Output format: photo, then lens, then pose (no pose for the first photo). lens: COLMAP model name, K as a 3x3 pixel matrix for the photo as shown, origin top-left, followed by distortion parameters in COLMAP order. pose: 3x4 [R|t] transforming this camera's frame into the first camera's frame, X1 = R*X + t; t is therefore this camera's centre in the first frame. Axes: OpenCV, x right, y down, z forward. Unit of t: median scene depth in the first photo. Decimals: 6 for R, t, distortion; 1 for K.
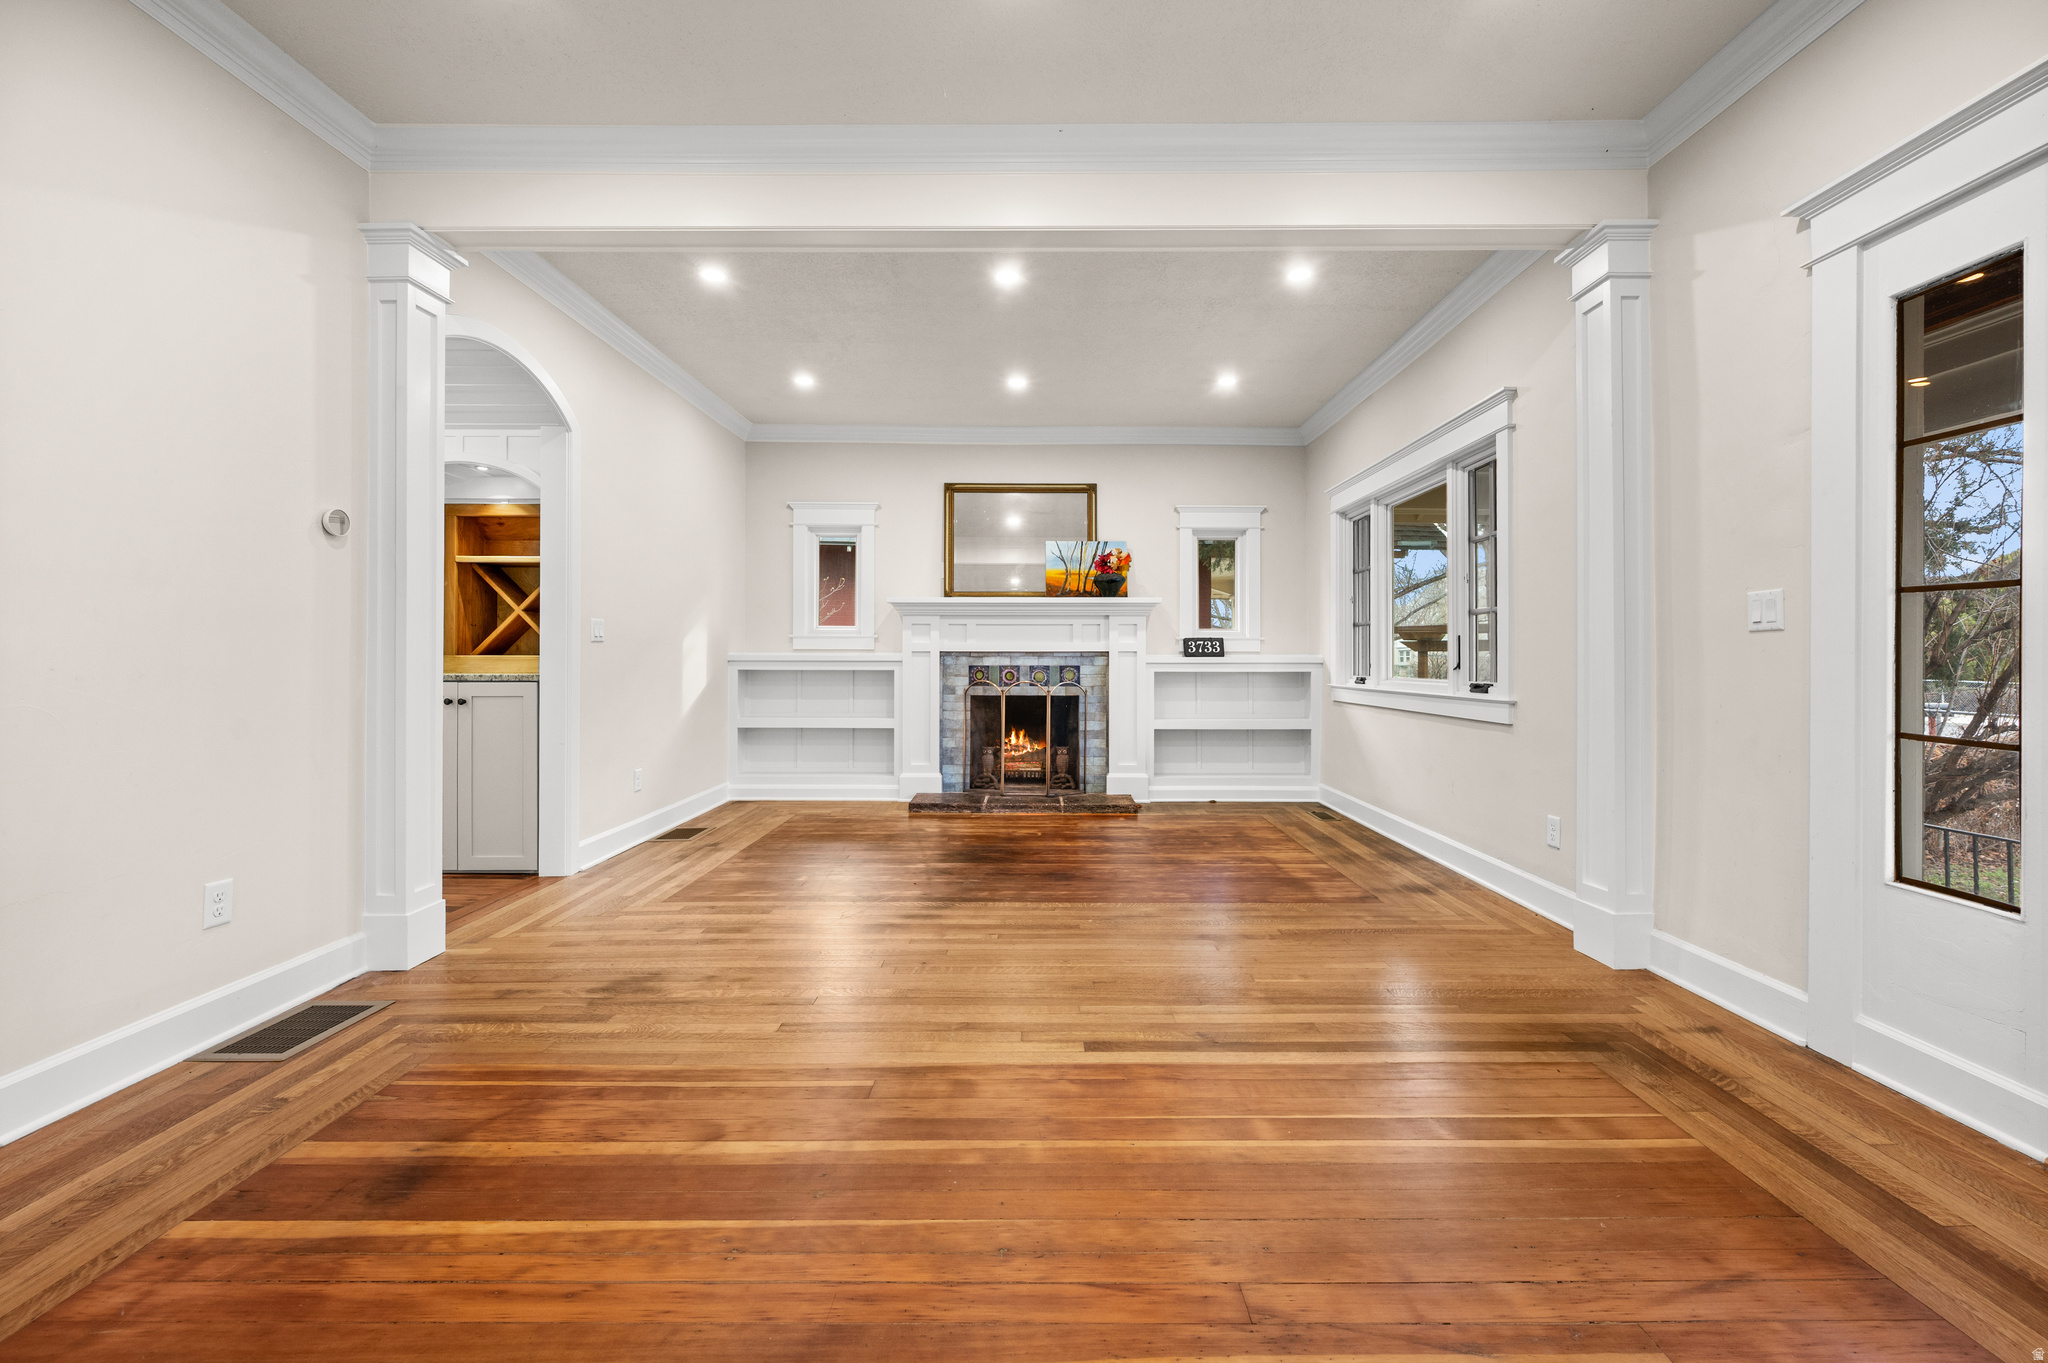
lens RADIAL K [[817.4, 0, 1027.1], [0, 817.4, 652.8], [0, 0, 1]] dist [-0.002621, 0.000659]
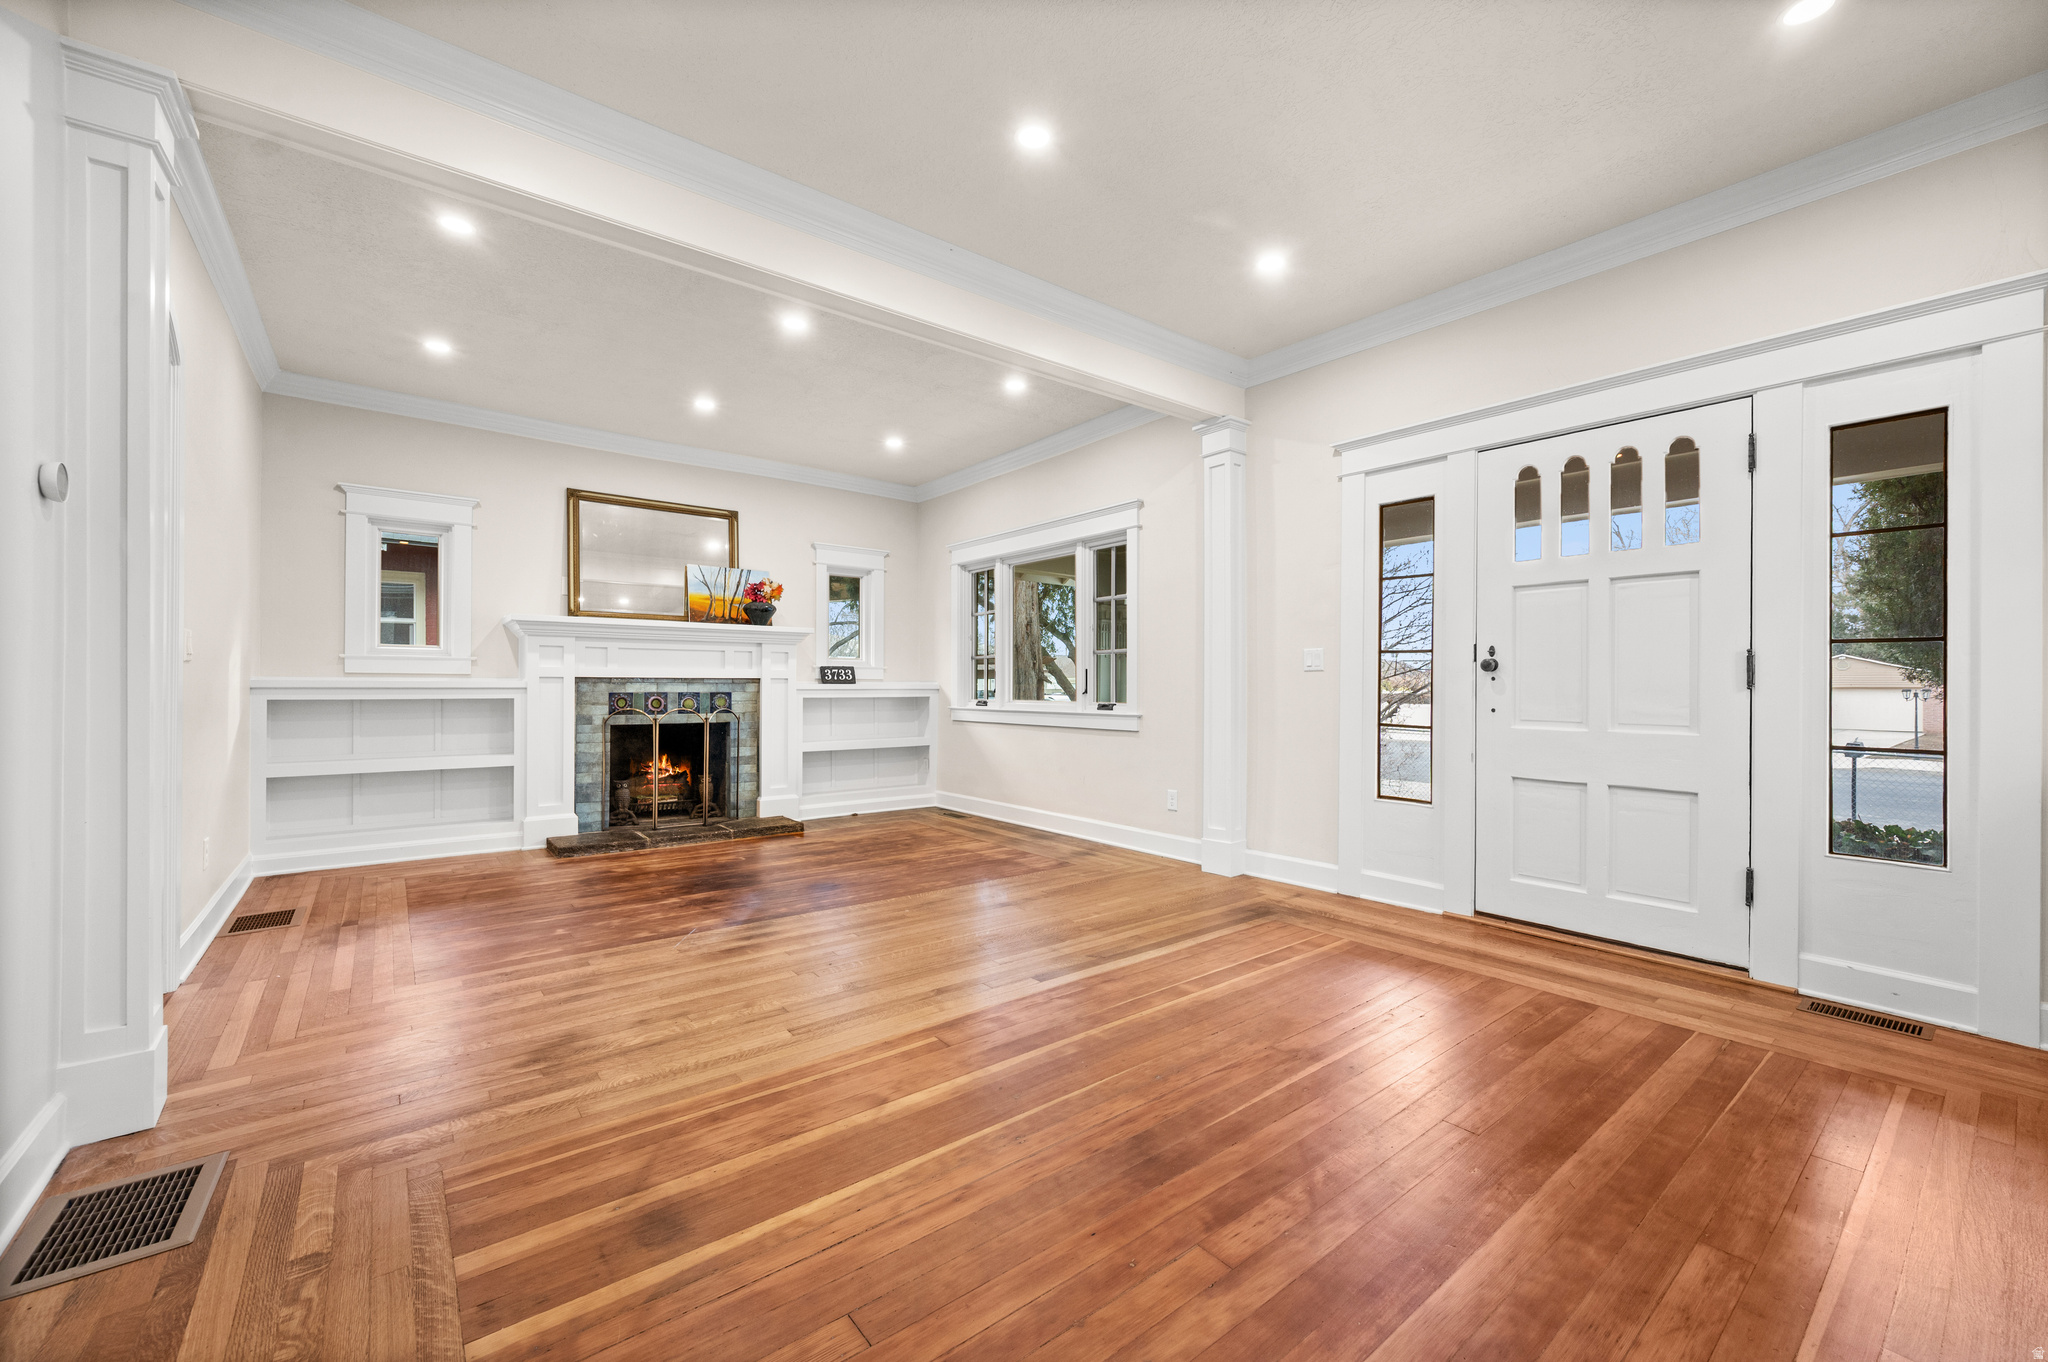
lens RADIAL K [[817.4, 0, 1024.1], [0, 817.4, 676.9], [0, 0, 1]] dist [-0.002621, 0.000659]
pose [[0.783474, 0.007586, 0.621378, -0.538772], [-0.005722, 0.999971, -0.004993, -0.000234], [-0.621398, 0.000356, 0.783495, -0.015091]]
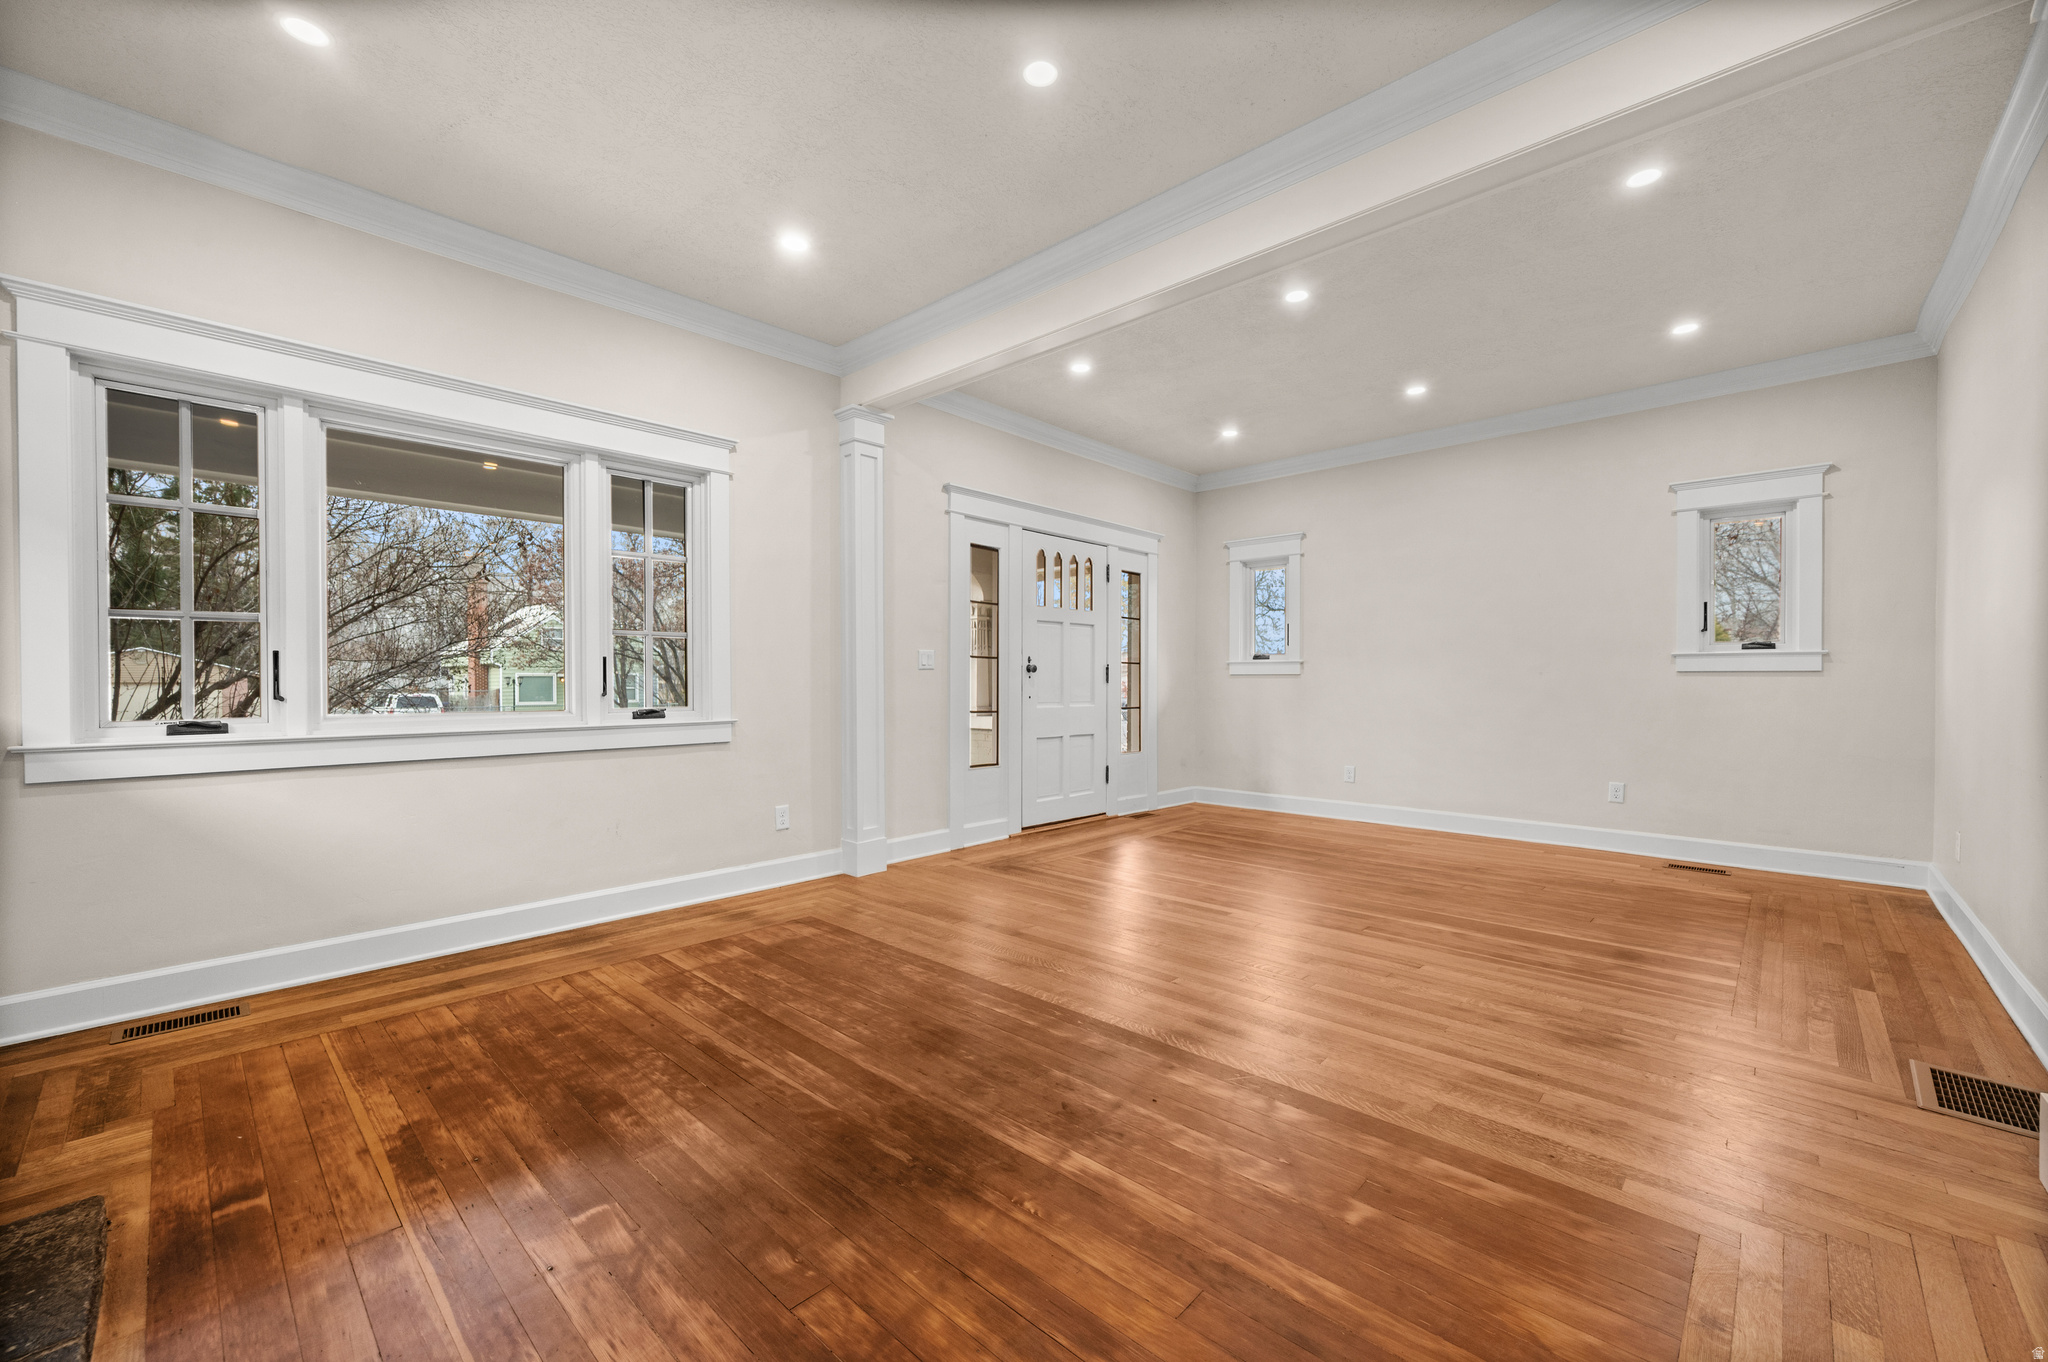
lens RADIAL K [[817.4, 0, 1032.0], [0, 817.4, 691.7], [0, 0, 1]] dist [-0.002621, 0.000659]
pose [[-0.735367, -0.010066, 0.677595, -0.536808], [-0.005028, 0.999943, 0.009397, 0.007215], [-0.677651, 0.003503, -0.735376, 1.761014]]
